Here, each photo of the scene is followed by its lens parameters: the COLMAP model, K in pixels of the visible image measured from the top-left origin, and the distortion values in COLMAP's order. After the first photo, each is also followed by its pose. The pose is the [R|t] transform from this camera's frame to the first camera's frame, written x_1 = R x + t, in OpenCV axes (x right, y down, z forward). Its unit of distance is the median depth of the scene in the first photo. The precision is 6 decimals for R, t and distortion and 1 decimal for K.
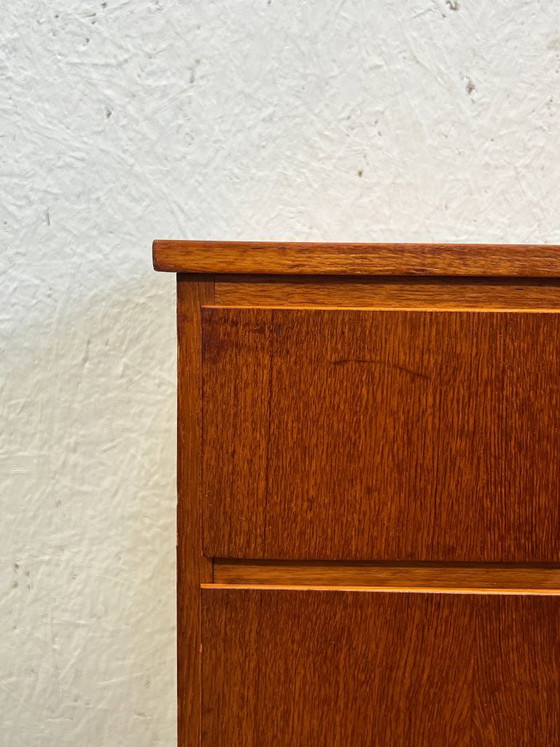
lens RADIAL K [[782.6, 0, 277.6], [0, 782.6, 373.9], [0, 0, 1]] dist [0.017345, 0.000000]
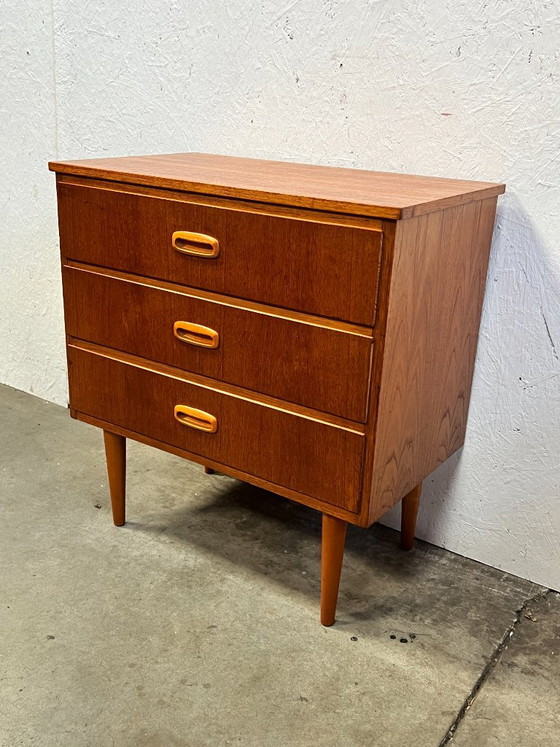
lens RADIAL K [[782.6, 0, 277.1], [0, 782.6, 372.3], [0, 0, 1]] dist [0.017345, 0.000000]
pose [[0.821564, 0.212914, -0.528868, 1.411533], [-0.114717, 0.970411, 0.212466, -0.062428], [0.558456, -0.113884, 0.821680, -0.742056]]
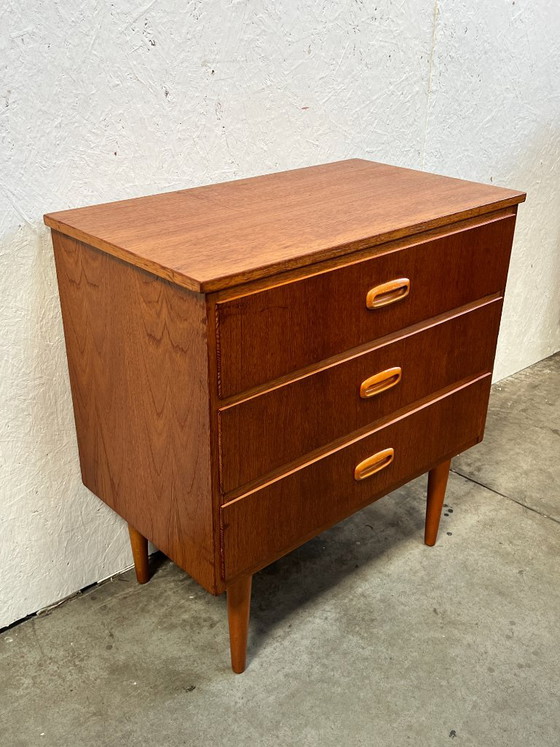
lens RADIAL K [[782.6, 0, 279.9], [0, 782.6, 370.5], [0, 0, 1]] dist [0.017345, 0.000000]
pose [[0.739838, -0.301660, 0.601366, -0.753933], [0.105748, 0.934875, 0.338859, -0.354369], [-0.664422, -0.187108, 0.723556, -0.469874]]
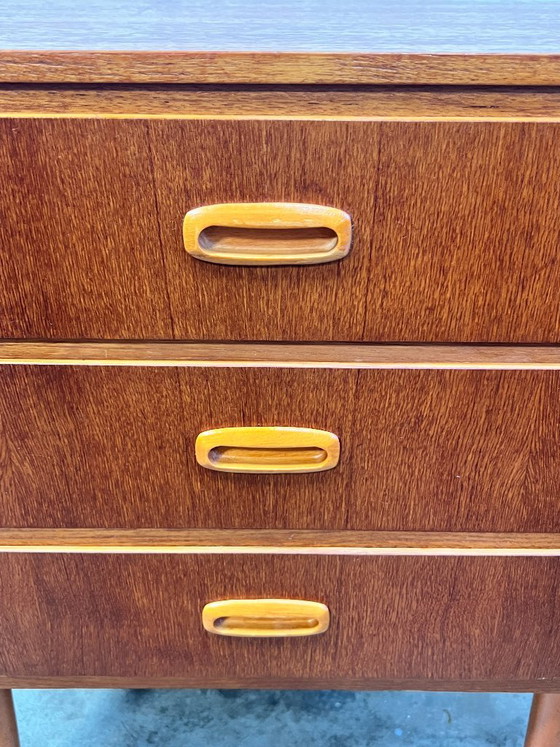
lens RADIAL K [[782.6, 0, 275.8], [0, 782.6, 365.7], [0, 0, 1]] dist [0.017345, 0.000000]
pose [[0.999959, -0.007541, -0.004940, 0.371768], [0.008755, 0.942904, 0.332950, -0.056634], [0.002147, -0.332980, 0.942931, -0.058230]]
